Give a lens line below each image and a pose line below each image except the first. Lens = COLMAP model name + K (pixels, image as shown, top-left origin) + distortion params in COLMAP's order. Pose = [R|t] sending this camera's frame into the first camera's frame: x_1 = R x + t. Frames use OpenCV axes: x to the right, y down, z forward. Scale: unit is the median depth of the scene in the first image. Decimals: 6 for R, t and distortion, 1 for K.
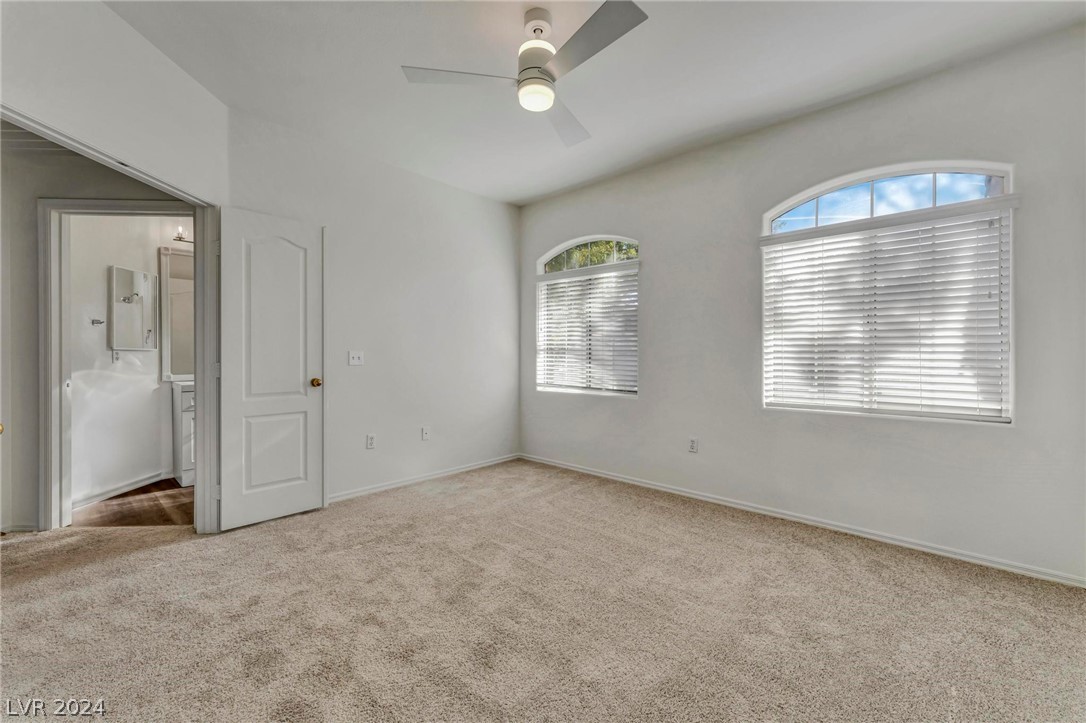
lens RADIAL K [[453.9, 0, 545.4], [0, 453.9, 352.8], [0, 0, 1]] dist [-0.000394, -0.000057]
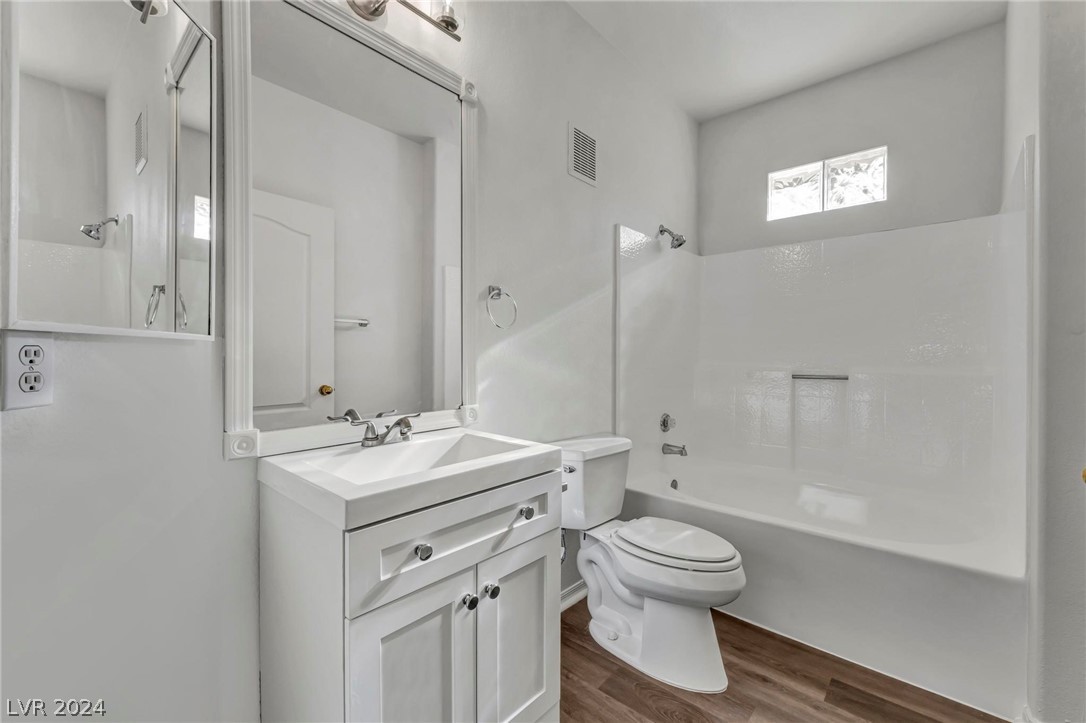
lens RADIAL K [[453.9, 0, 545.4], [0, 453.9, 352.8], [0, 0, 1]] dist [-0.000394, -0.000057]
pose [[0.999300, 0.004773, 0.037113, -0.662490], [-0.004498, 0.999962, -0.007497, 0.001285], [-0.037148, 0.007325, 0.999283, 0.721717]]
